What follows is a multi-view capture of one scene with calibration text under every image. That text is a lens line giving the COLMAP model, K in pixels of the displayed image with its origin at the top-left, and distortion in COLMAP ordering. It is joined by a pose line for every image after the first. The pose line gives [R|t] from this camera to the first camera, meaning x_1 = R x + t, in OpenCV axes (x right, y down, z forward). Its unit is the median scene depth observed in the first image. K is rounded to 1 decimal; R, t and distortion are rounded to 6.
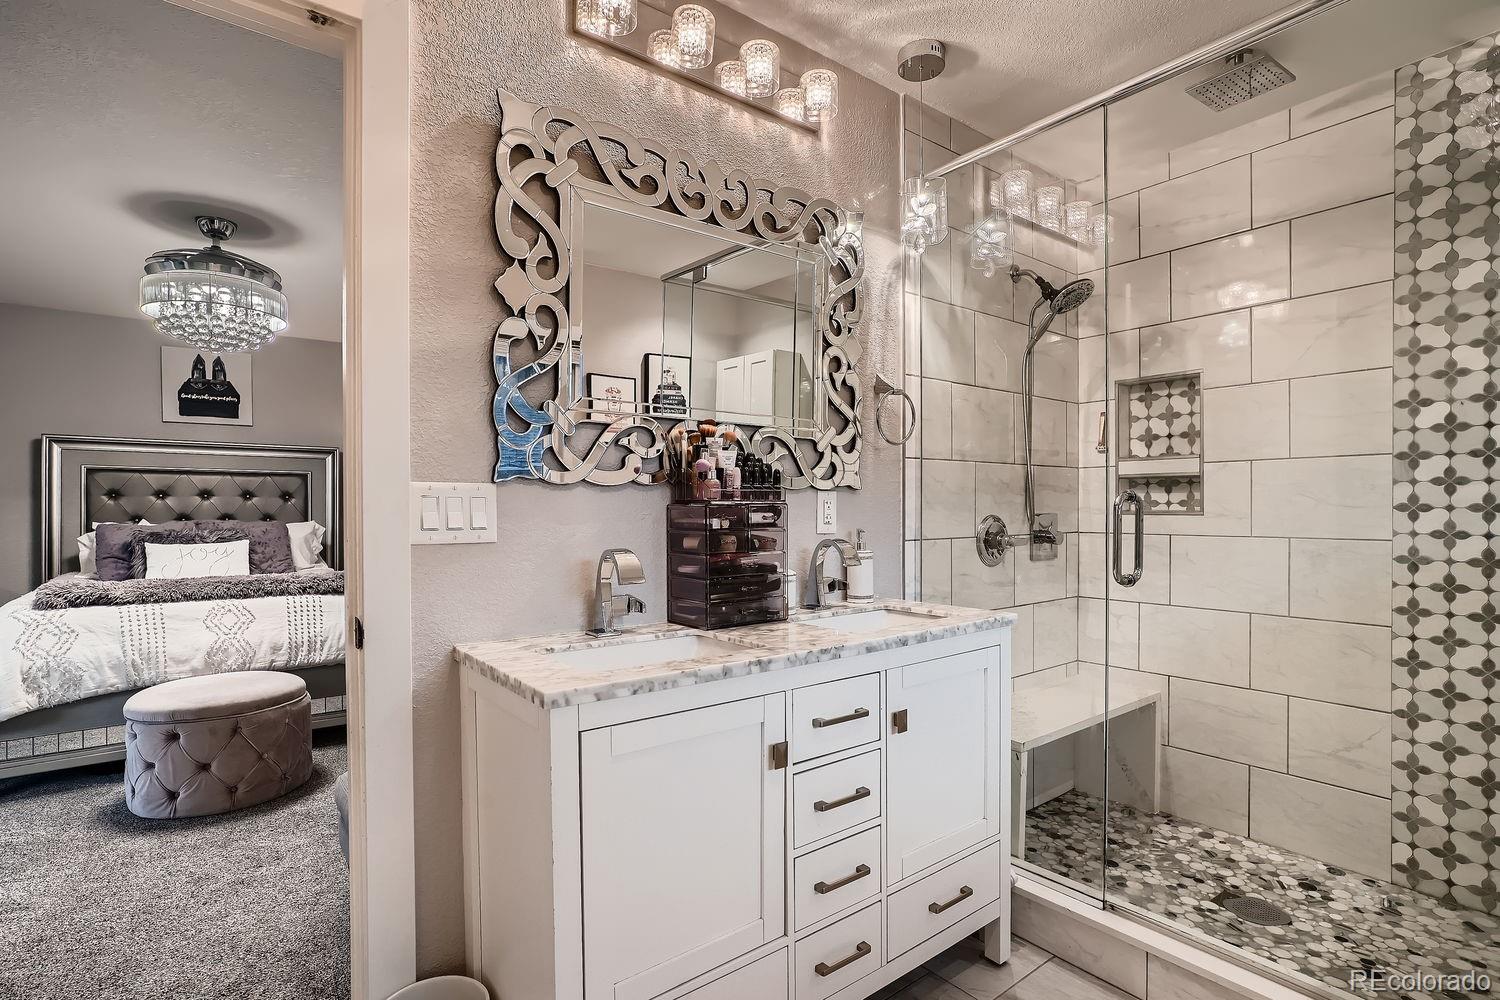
lens RADIAL K [[737.4, 0, 744.2], [0, 737.4, 490.7], [0, 0, 1]] dist [-0.042520, 0.026519]
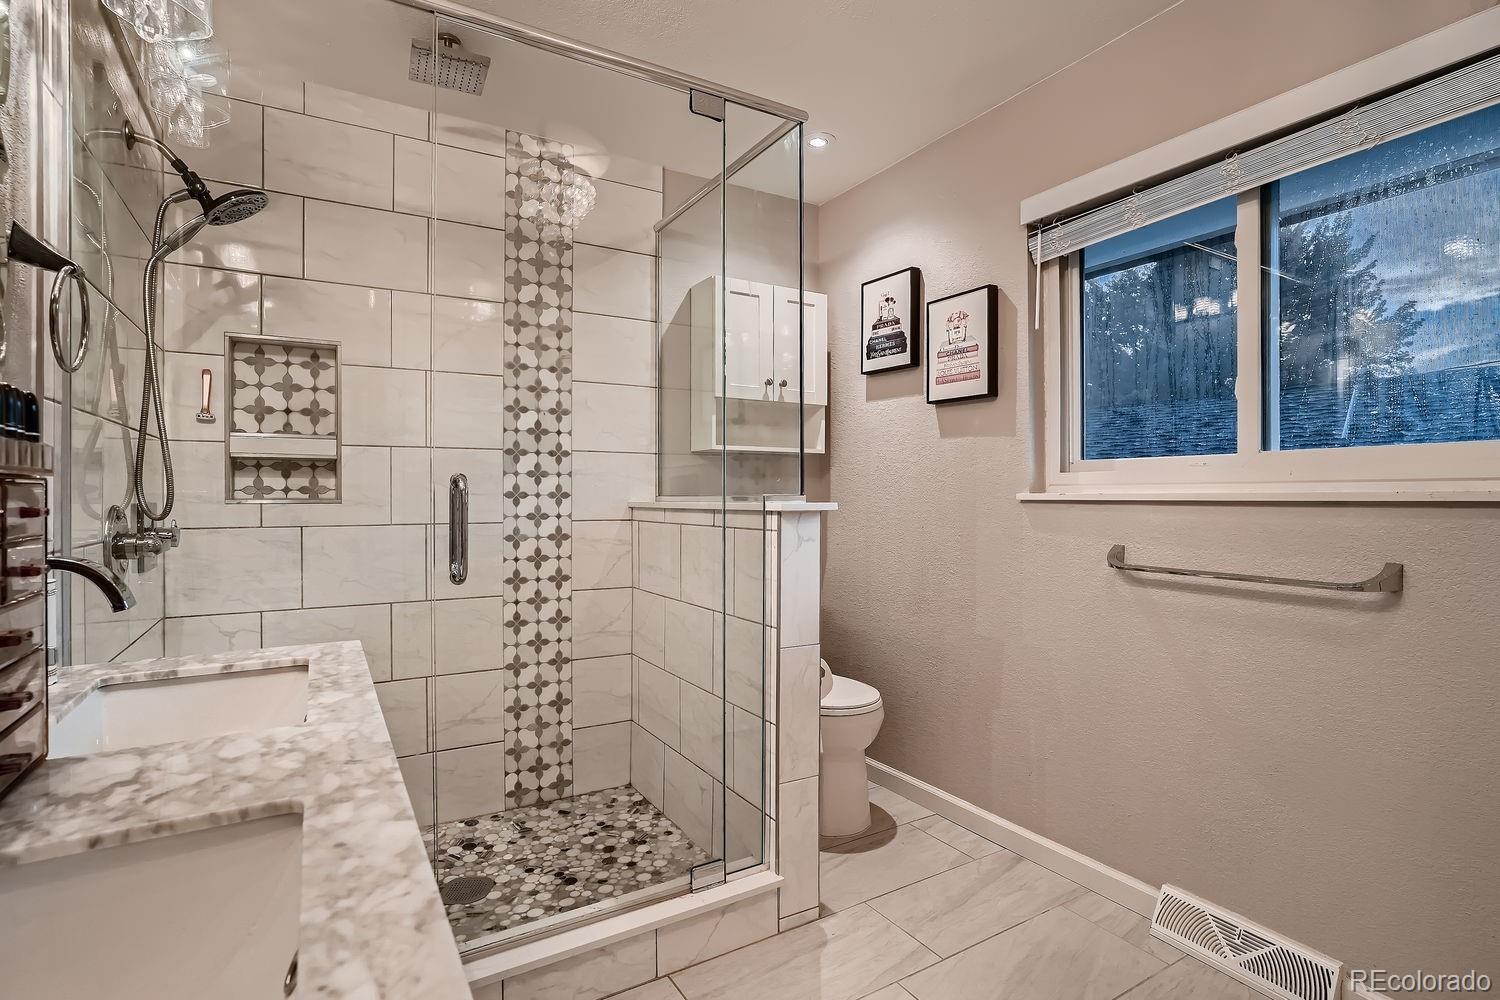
lens RADIAL K [[737.4, 0, 744.2], [0, 737.4, 490.7], [0, 0, 1]] dist [-0.042520, 0.026519]
pose [[0.133182, 0.011624, 0.991023, -0.253879], [-0.020640, 0.999747, -0.008952, 0.019961], [-0.990877, -0.019263, 0.133388, 0.475859]]
